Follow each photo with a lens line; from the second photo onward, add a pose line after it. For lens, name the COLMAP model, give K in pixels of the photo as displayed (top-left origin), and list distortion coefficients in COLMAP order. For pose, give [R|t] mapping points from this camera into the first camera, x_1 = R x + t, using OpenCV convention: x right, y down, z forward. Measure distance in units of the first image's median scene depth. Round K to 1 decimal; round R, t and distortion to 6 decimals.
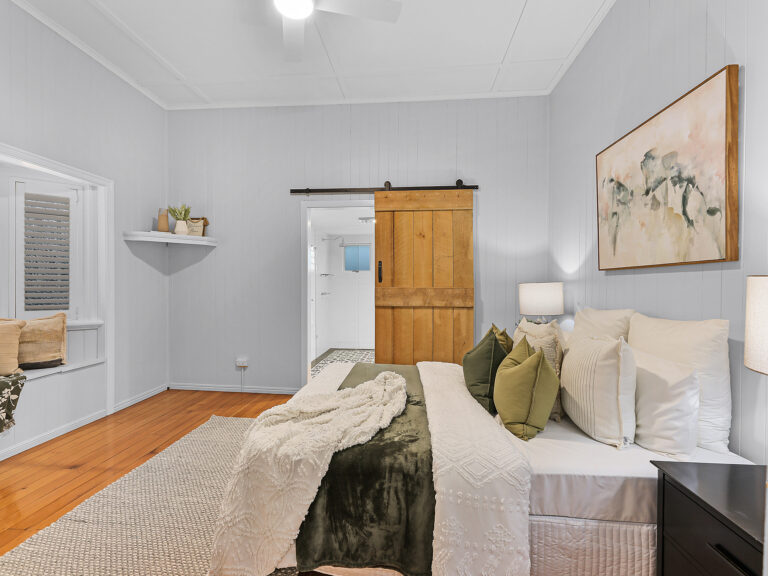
lens RADIAL K [[345.1, 0, 382.3], [0, 345.1, 286.9], [0, 0, 1]] dist [0.003306, 0.000589]
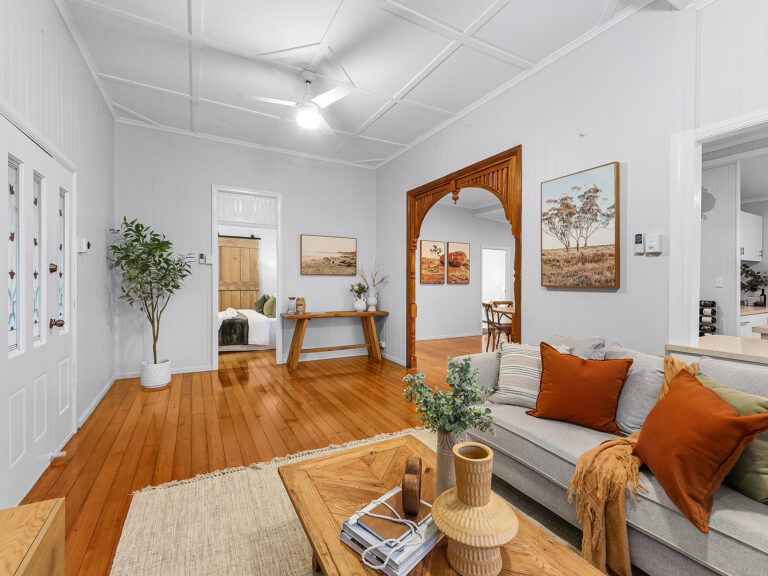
lens RADIAL K [[345.1, 0, 382.3], [0, 345.1, 286.9], [0, 0, 1]] dist [0.003306, 0.000589]
pose [[0.830104, -0.002804, 0.557601, -0.543990], [-0.006311, 0.999876, 0.014424, -0.002208], [-0.557572, -0.015492, 0.829984, -2.222571]]
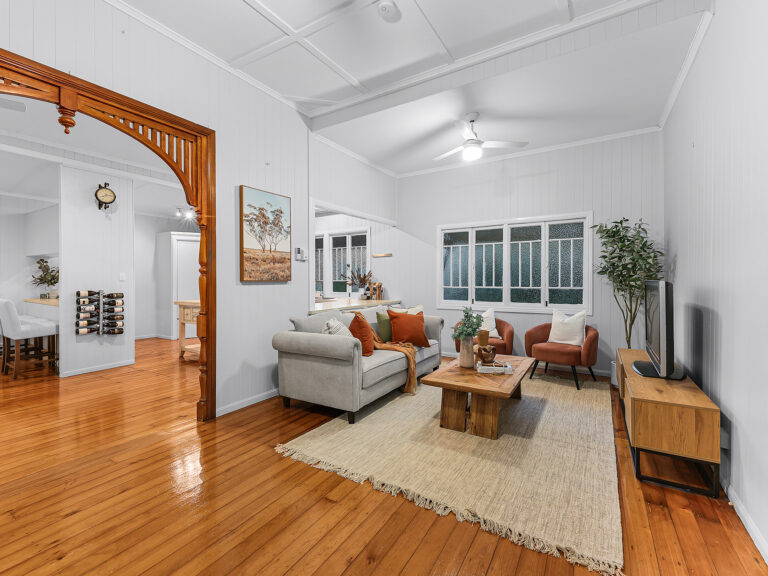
lens RADIAL K [[350.9, 0, 384.8], [0, 350.9, 283.2], [0, 0, 1]] dist [0.004187, 0.000775]
pose [[-0.899368, -0.005145, 0.437163, -0.462097], [0.001079, 0.999902, 0.013988, -0.001129], [-0.437192, 0.013053, -0.899274, -0.362857]]
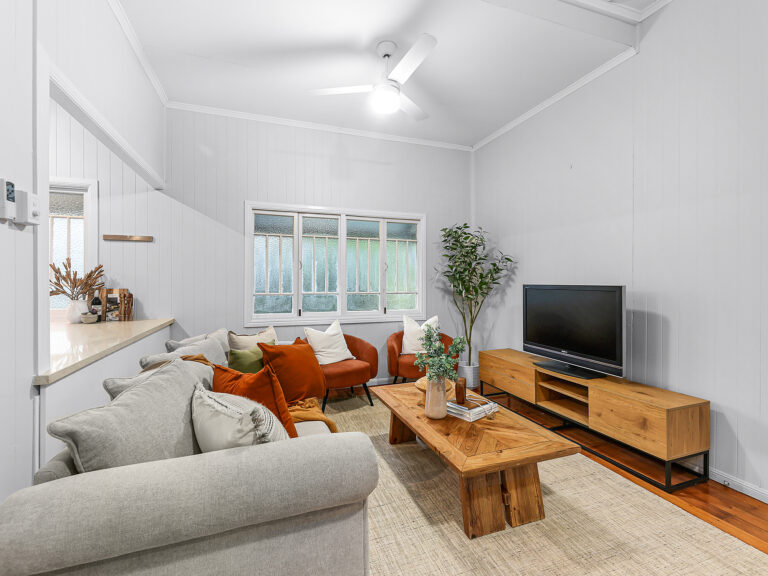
lens RADIAL K [[345.1, 0, 382.3], [0, 345.1, 286.9], [0, 0, 1]] dist [0.003306, 0.000589]
pose [[-0.904919, 0.001149, -0.425581, 0.413120], [-0.005755, 0.999872, 0.014938, -0.000829], [0.425544, 0.015967, -0.904797, -1.040419]]
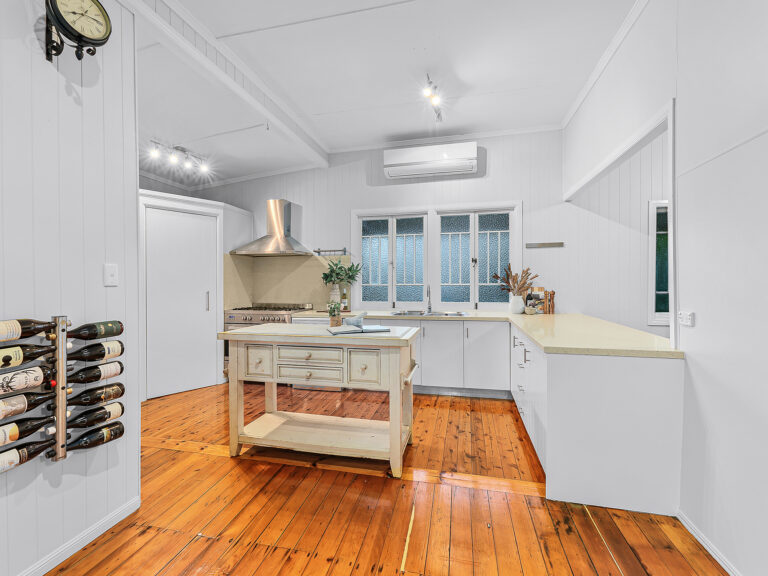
lens RADIAL K [[345.1, 0, 382.3], [0, 345.1, 286.9], [0, 0, 1]] dist [0.003306, 0.000589]
pose [[-0.990144, 0.000917, 0.140049, 1.338361], [0.002831, 0.999905, 0.013468, 0.007719], [-0.140024, 0.013732, -0.990053, -0.968589]]
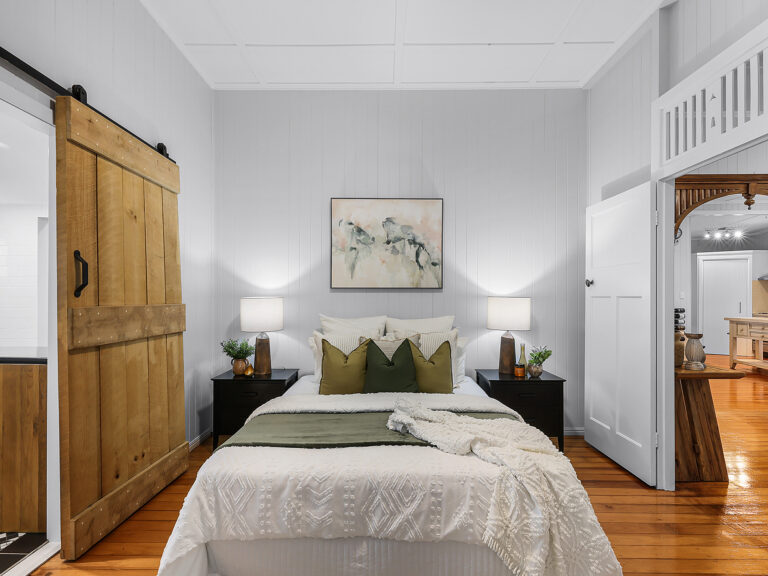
lens RADIAL K [[393.2, 0, 382.5], [0, 393.2, 298.6], [0, 0, 1]] dist [0.009479, 0.000408]
pose [[-0.085713, -0.004650, 0.996309, -0.918738], [0.005711, 0.999970, 0.005159, -0.017918], [-0.996304, 0.006132, -0.085683, 1.026376]]
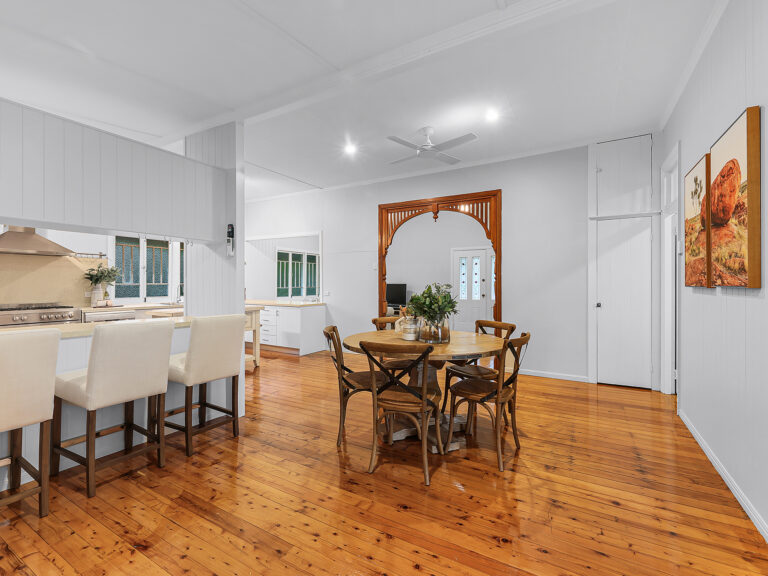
lens RADIAL K [[350.9, 0, 384.8], [0, 350.9, 283.2], [0, 0, 1]] dist [0.004187, 0.000775]
pose [[-0.414028, -0.002897, -0.910260, 3.201724], [-0.005870, 0.999983, -0.000513, 0.004481], [0.910245, 0.005131, -0.414037, -0.205836]]
